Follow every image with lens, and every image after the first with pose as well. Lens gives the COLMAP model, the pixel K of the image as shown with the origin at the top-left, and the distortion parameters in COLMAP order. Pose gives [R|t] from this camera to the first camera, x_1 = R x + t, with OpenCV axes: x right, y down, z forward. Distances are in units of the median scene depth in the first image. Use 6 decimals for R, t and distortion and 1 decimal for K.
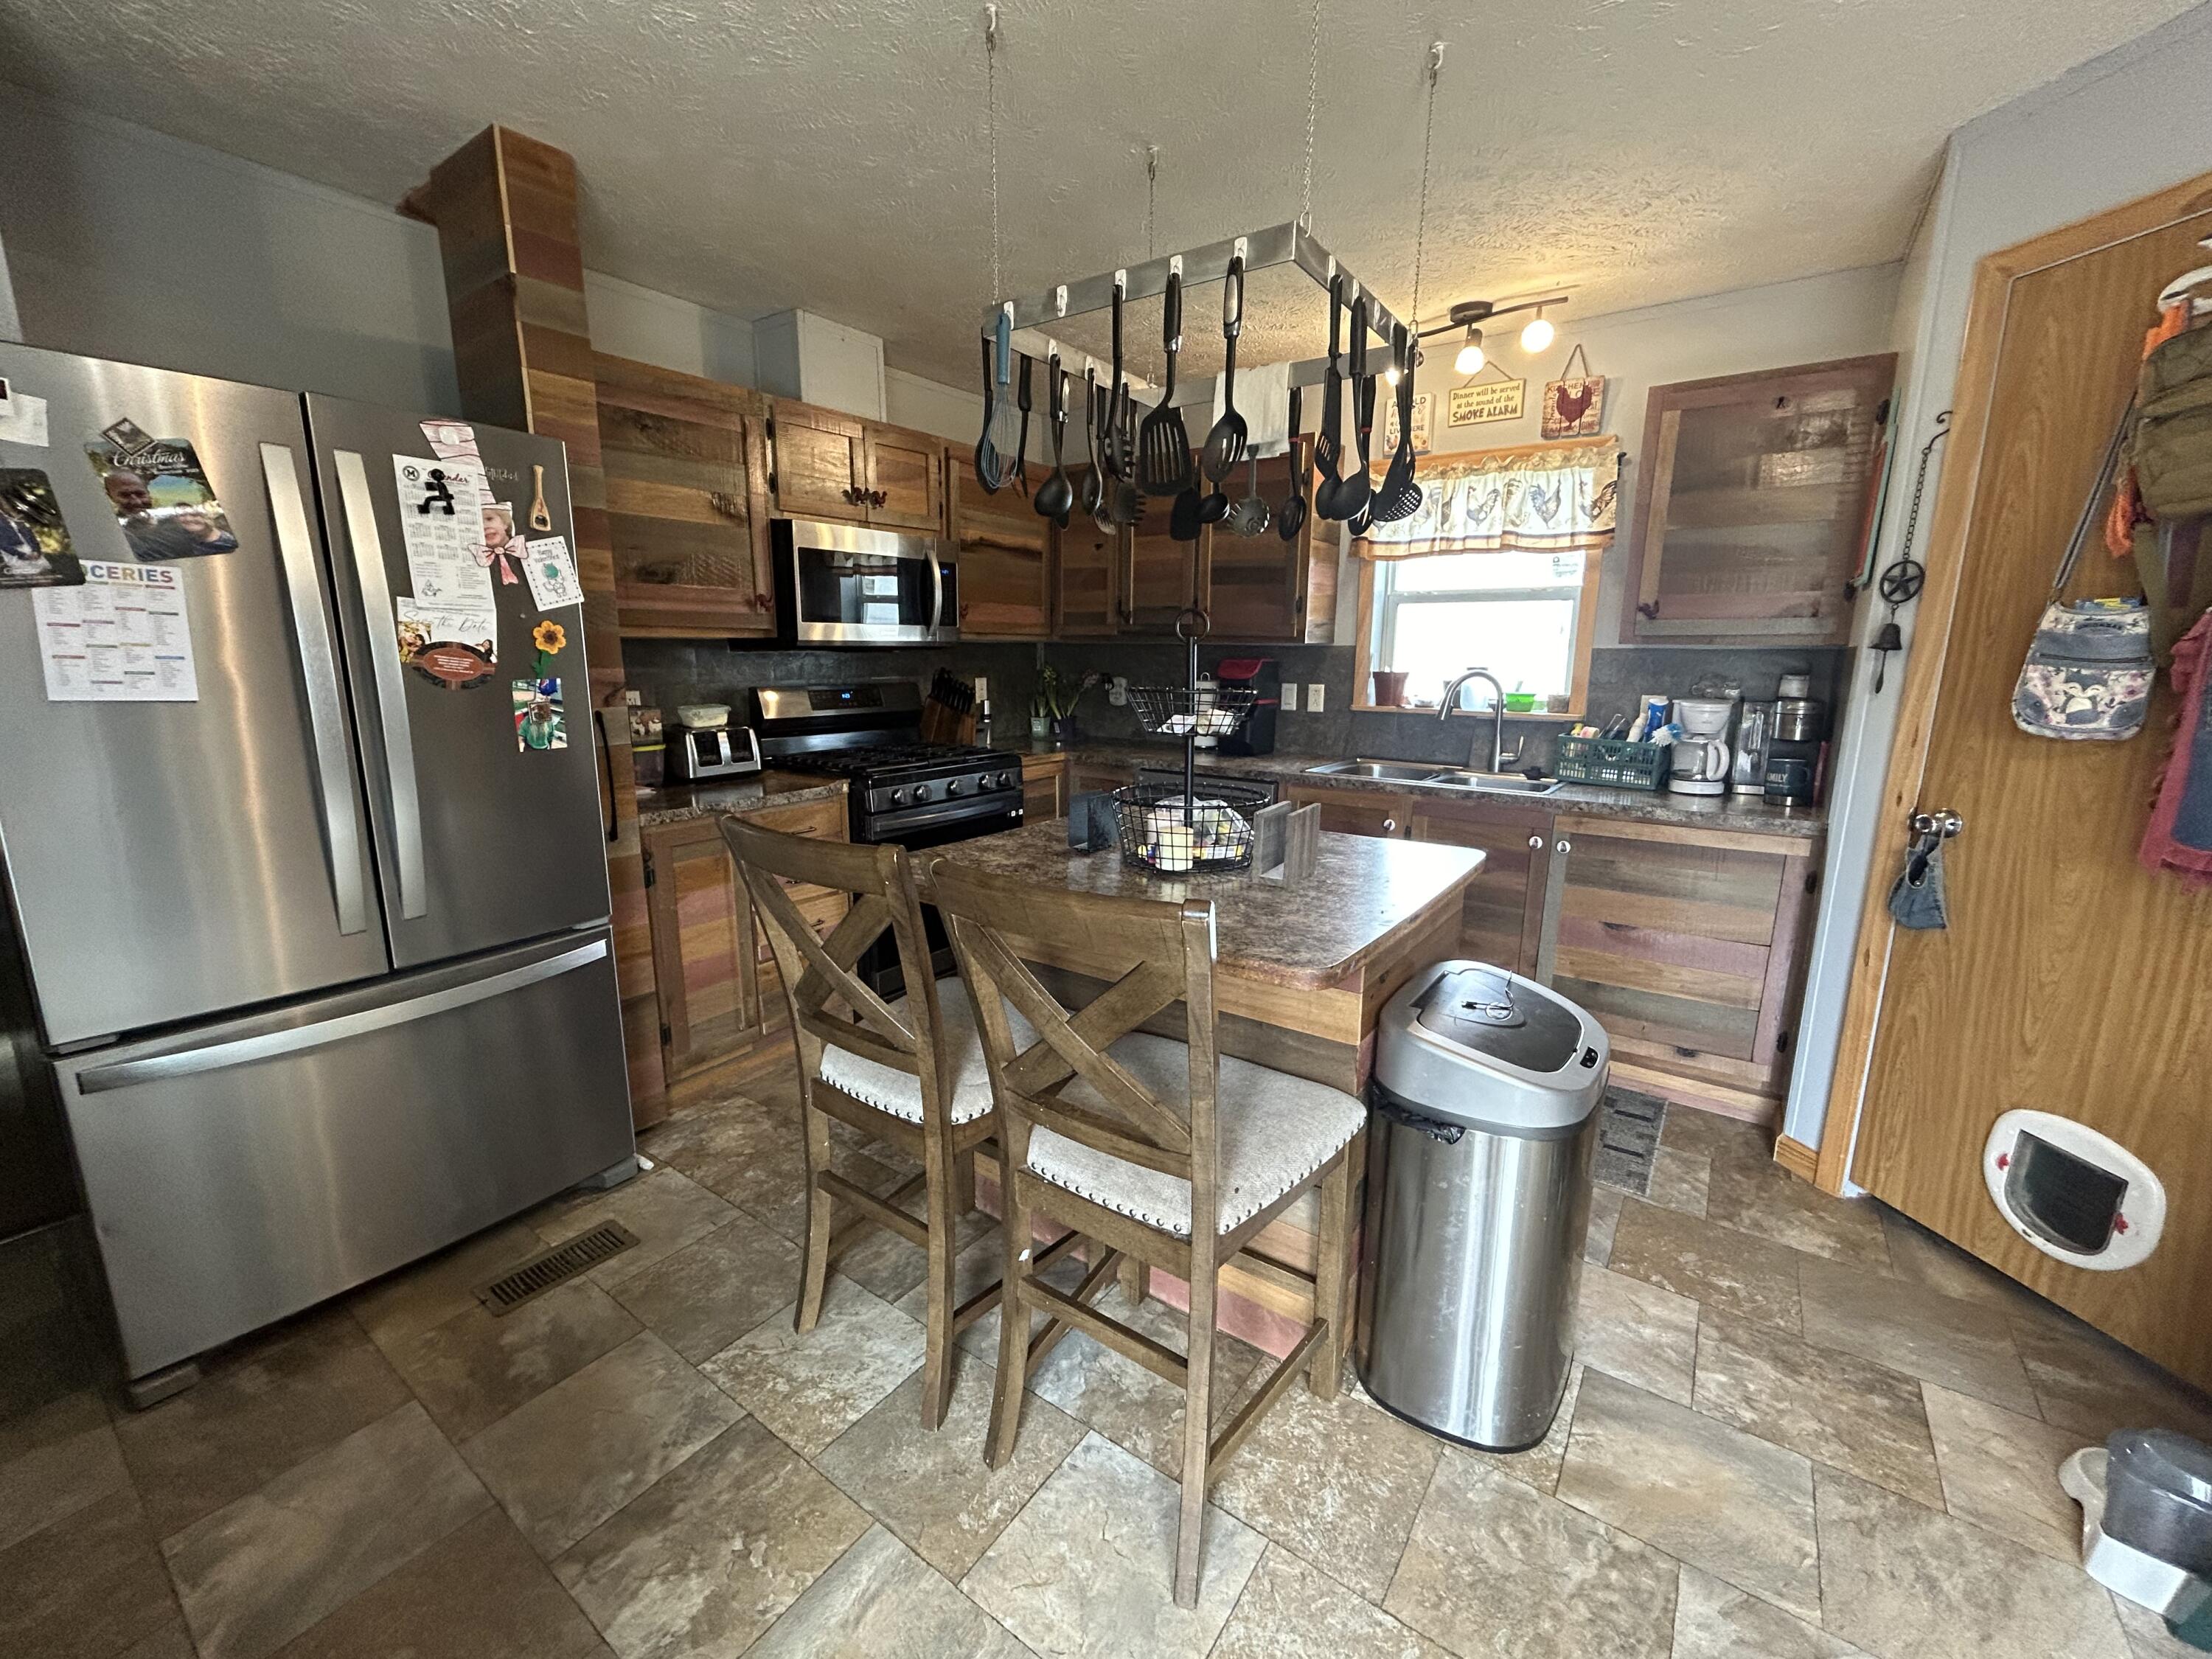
lens RADIAL K [[897.8, 0, 1104.2], [0, 897.8, 828.0], [0, 0, 1]] dist [-0.002422, 0.001130]
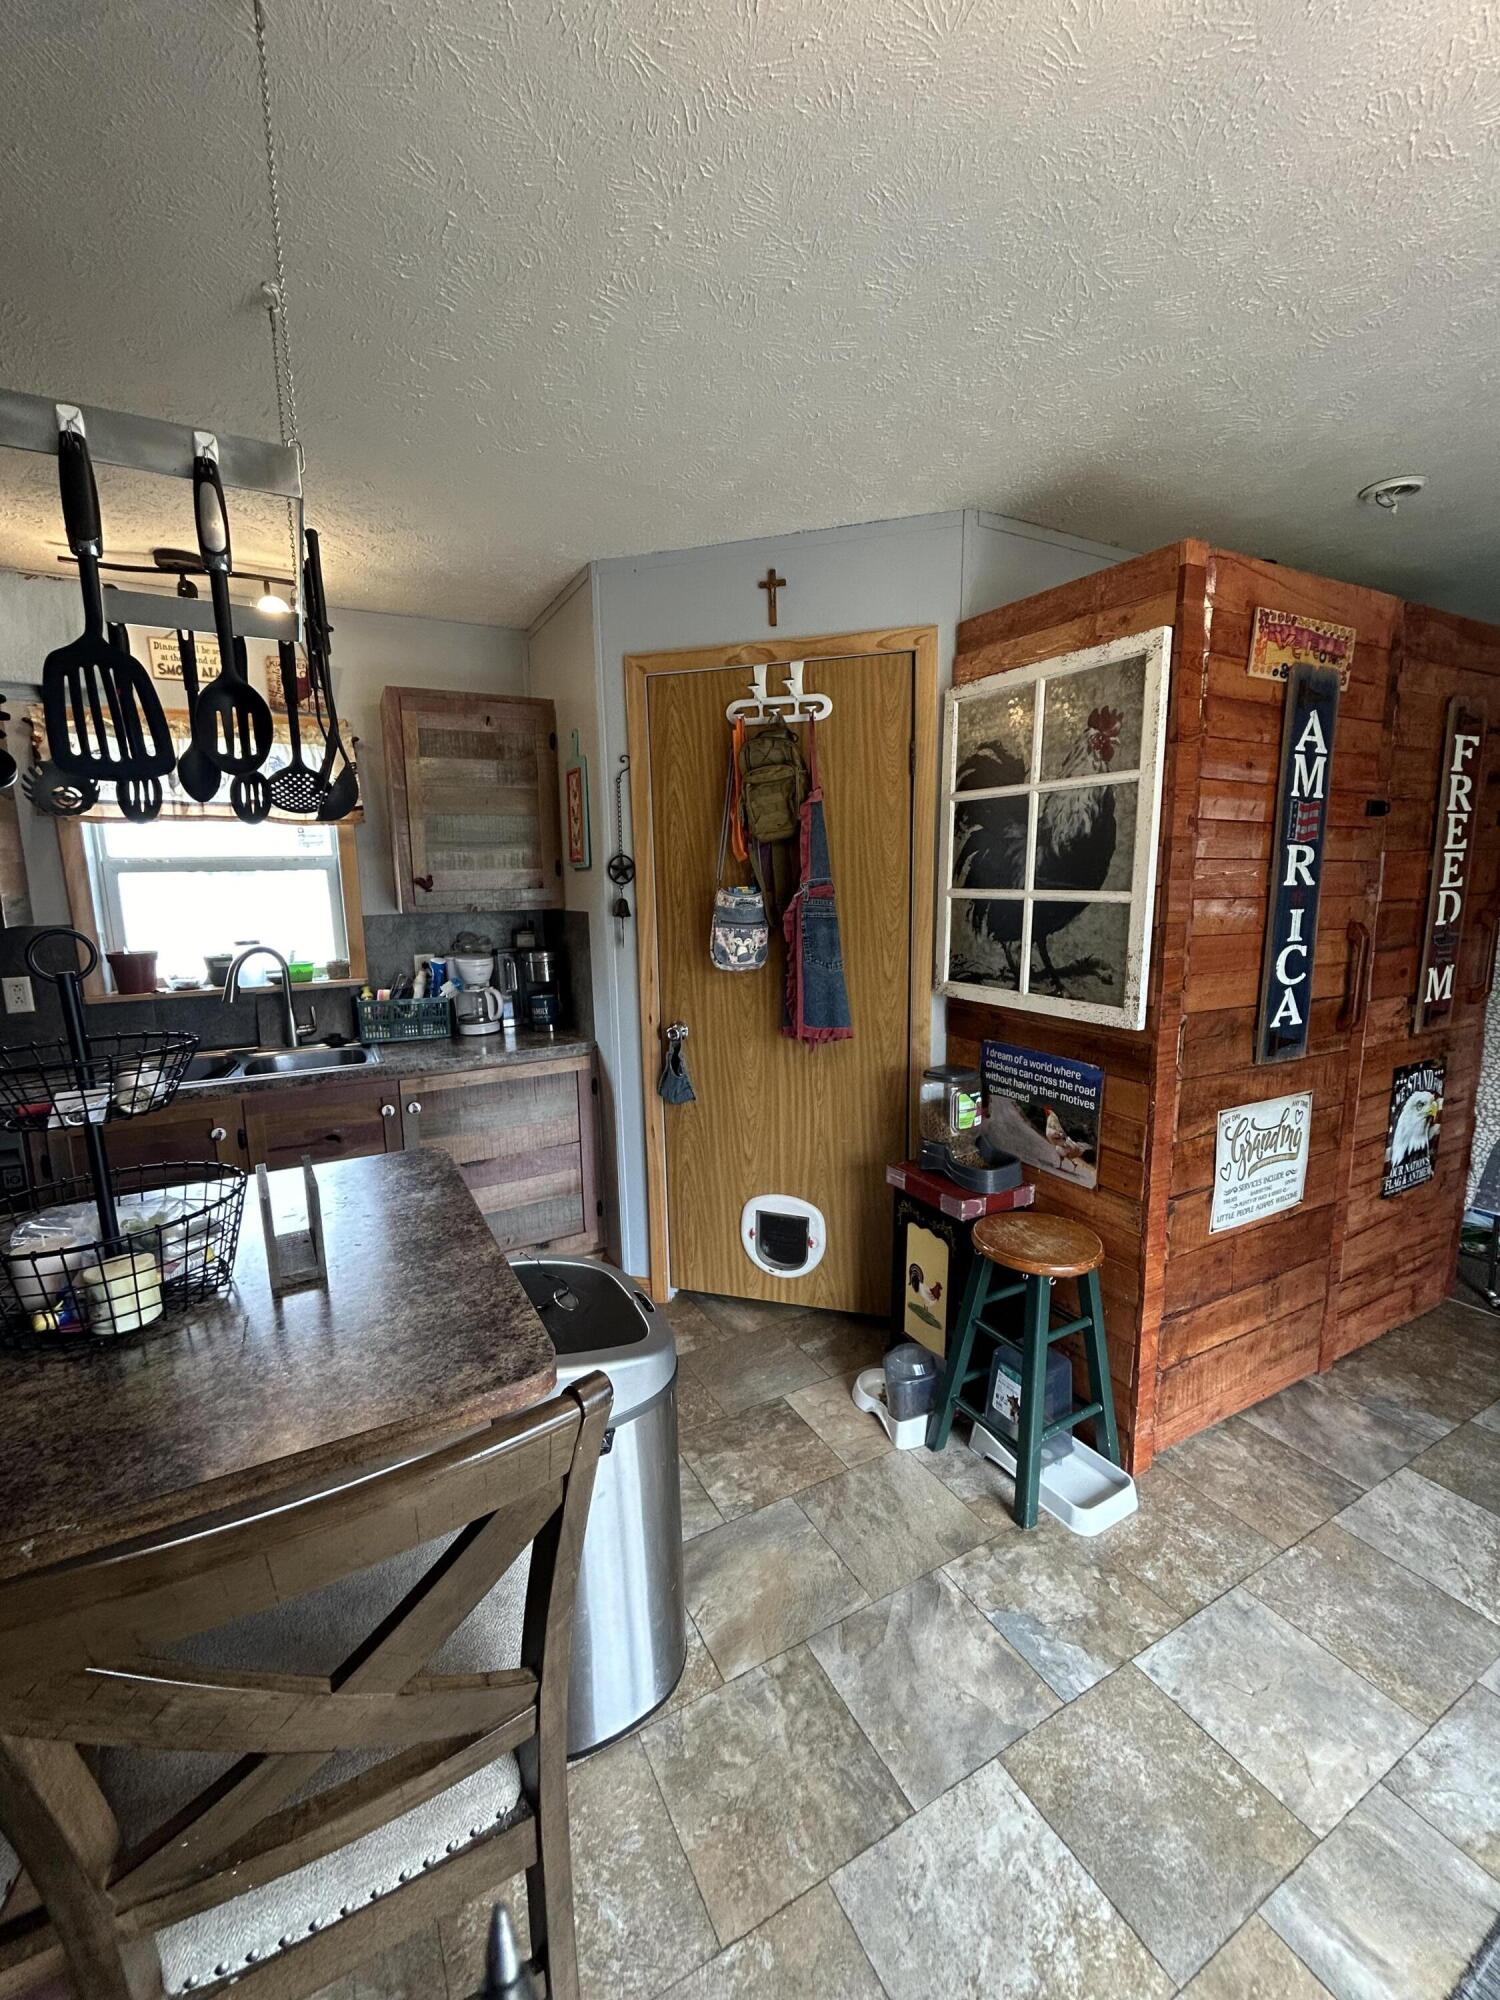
lens RADIAL K [[811.8, 0, 751.2], [0, 811.8, 1000.5], [0, 0, 1]] dist [-0.002422, 0.001130]
pose [[0.438666, -0.151549, 0.885780, -0.167860], [0.198053, 0.977745, 0.069201, -0.107285], [-0.876554, 0.145075, 0.458918, 0.233639]]
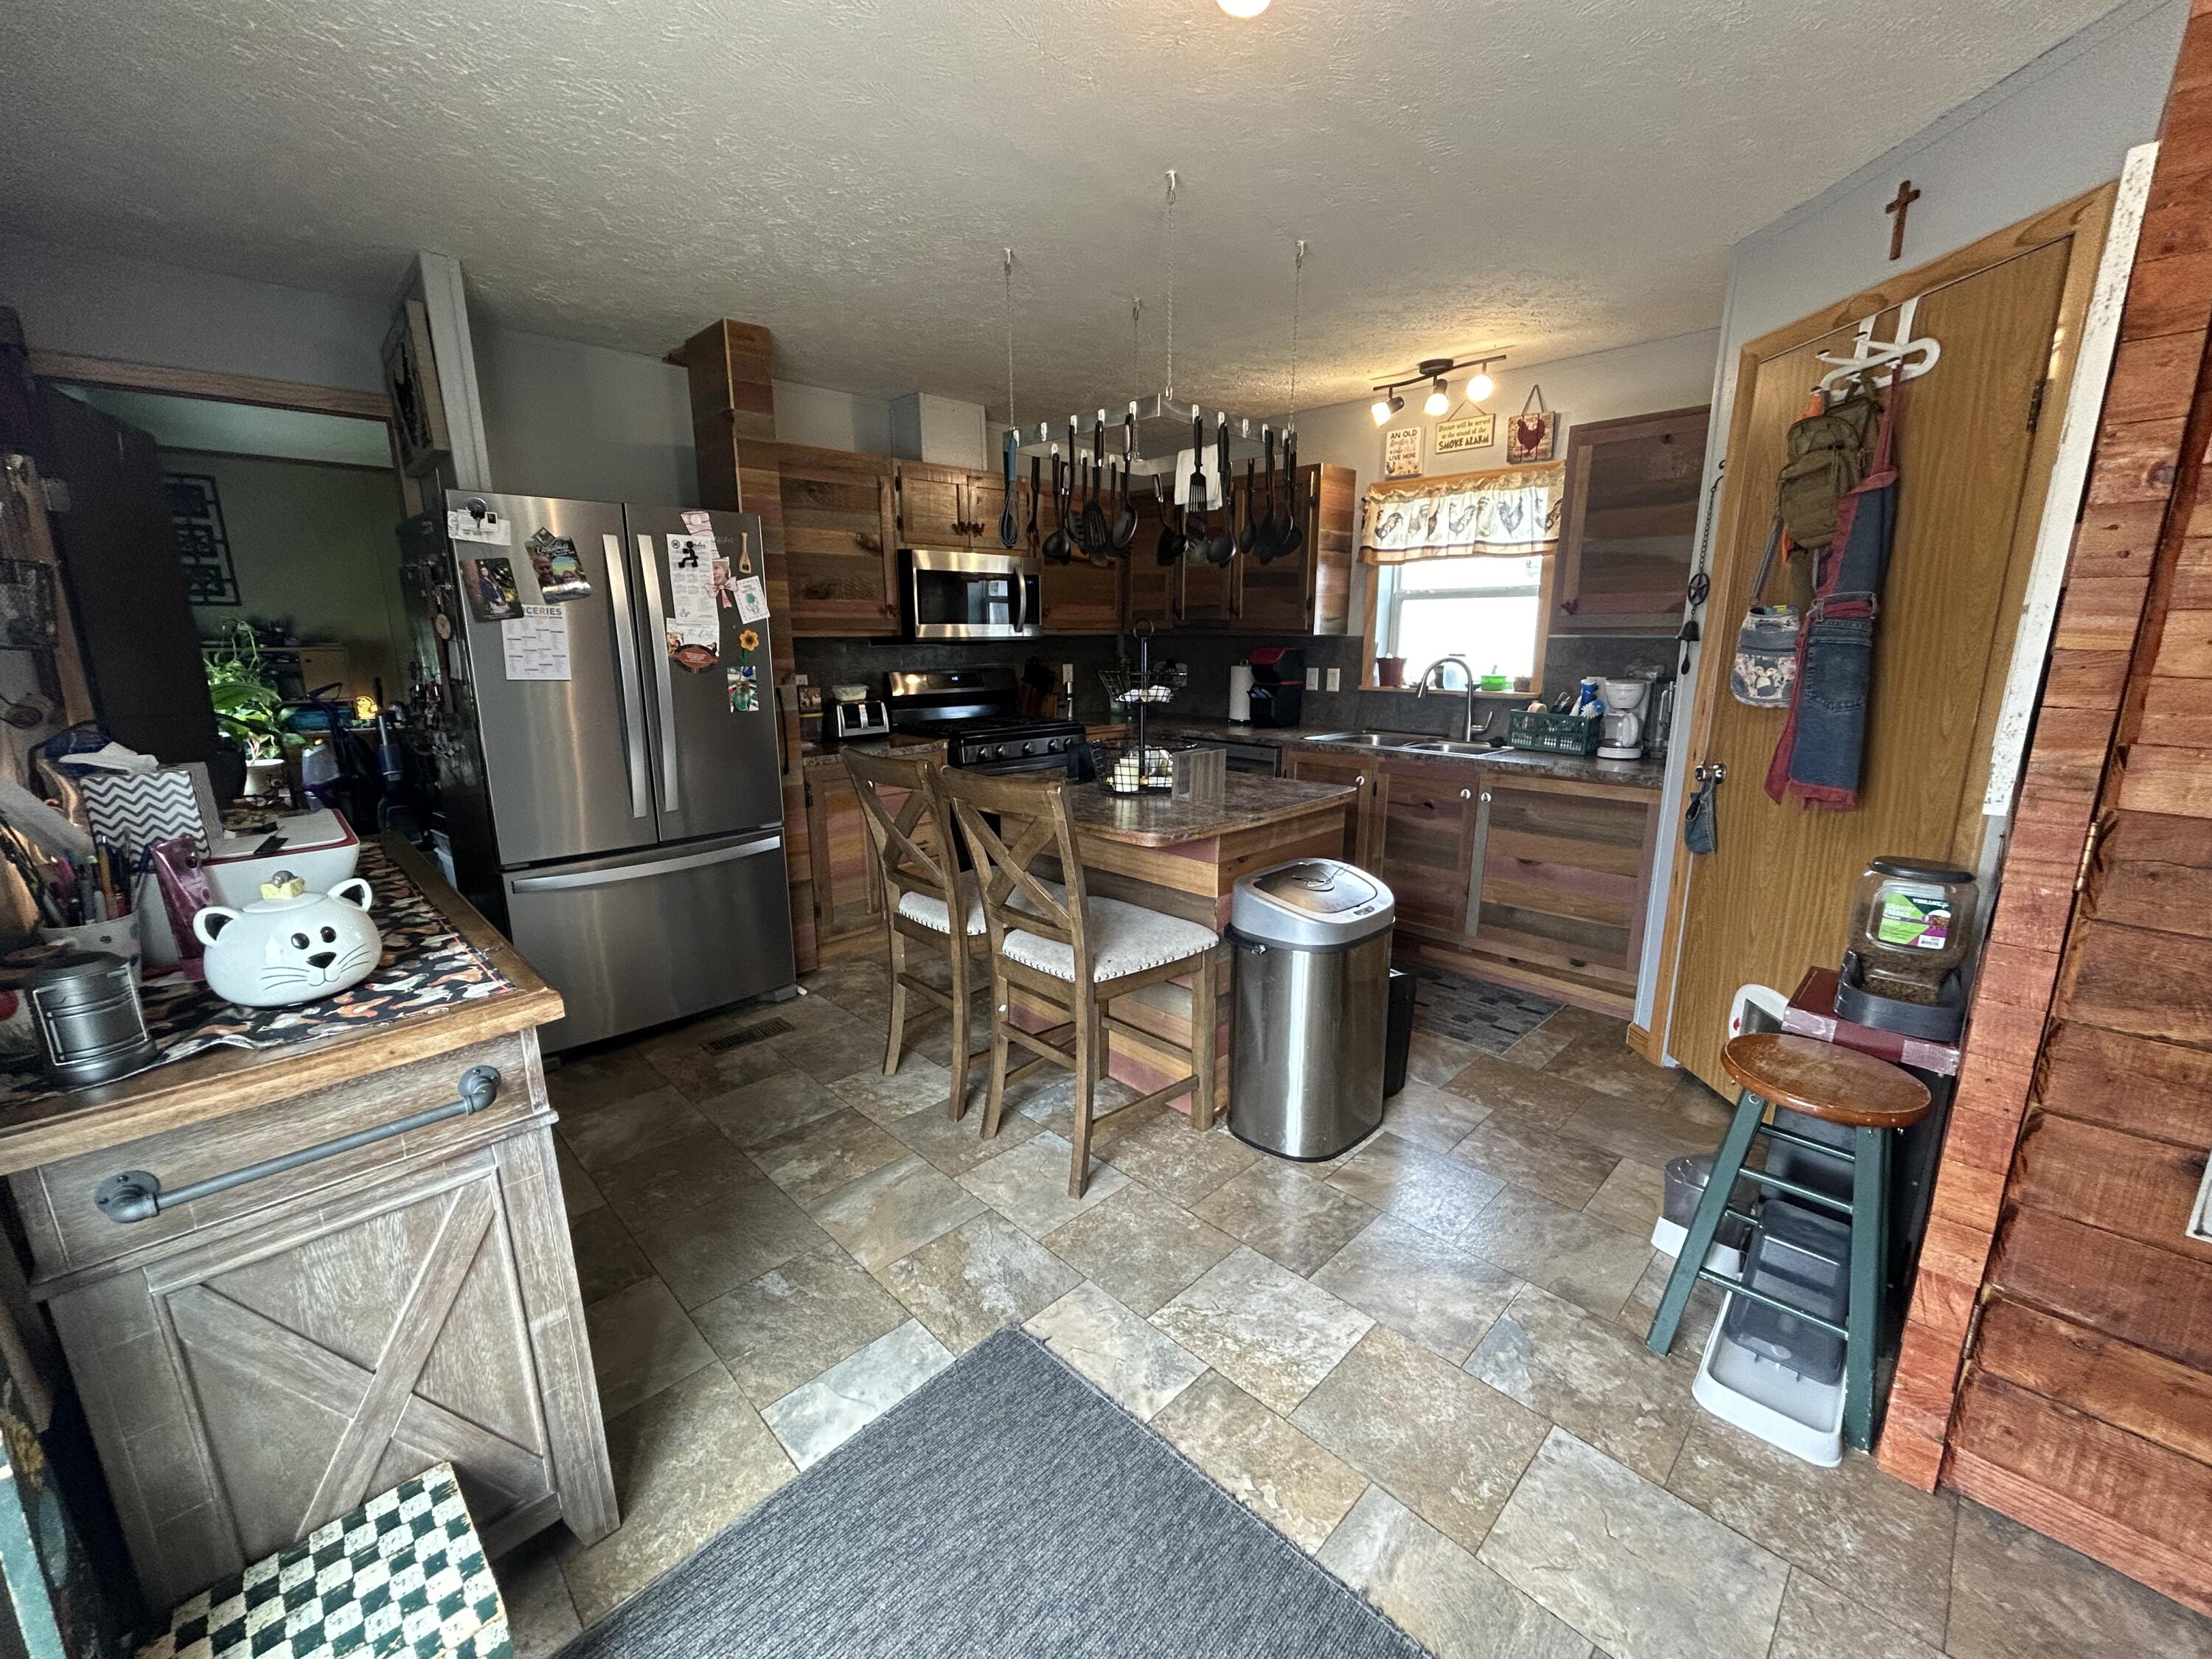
lens RADIAL K [[897.8, 0, 1104.9], [0, 897.8, 827.5], [0, 0, 1]] dist [-0.002422, 0.001130]
pose [[0.985129, 0.027022, -0.169680, 0.238647], [-0.024256, 0.999537, 0.018357, 0.063234], [0.170097, -0.013968, 0.985328, -0.394213]]
